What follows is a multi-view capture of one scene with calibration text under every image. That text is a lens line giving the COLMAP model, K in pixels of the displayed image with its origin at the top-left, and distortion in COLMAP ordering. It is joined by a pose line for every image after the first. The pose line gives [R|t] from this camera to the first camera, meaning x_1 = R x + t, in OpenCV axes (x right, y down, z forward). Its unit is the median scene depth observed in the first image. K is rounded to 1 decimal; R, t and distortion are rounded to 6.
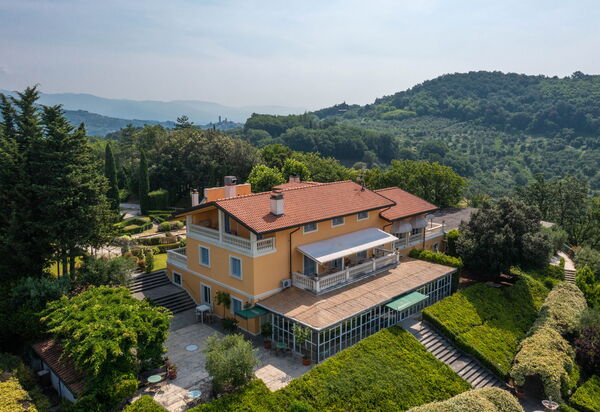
lens RADIAL K [[496.4, 0, 300.0], [0, 496.4, 206.0], [0, 0, 1]] dist [0.001078, 0.000777]
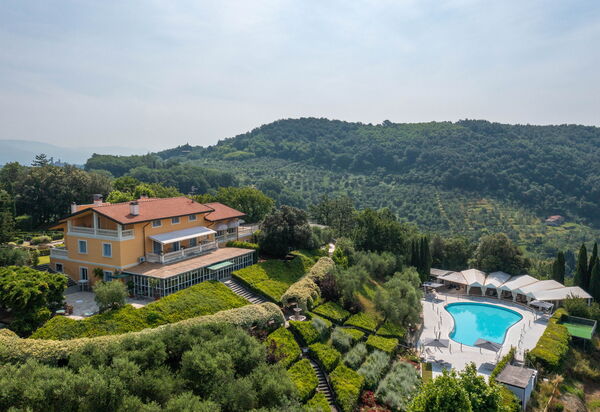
lens RADIAL K [[496.4, 0, 300.0], [0, 496.4, 206.0], [0, 0, 1]] dist [0.001078, 0.000777]
pose [[0.953319, -0.028545, 0.300614, -0.015153], [0.052968, 0.995894, -0.073409, 0.105801], [-0.297284, 0.085905, 0.950917, -0.514370]]
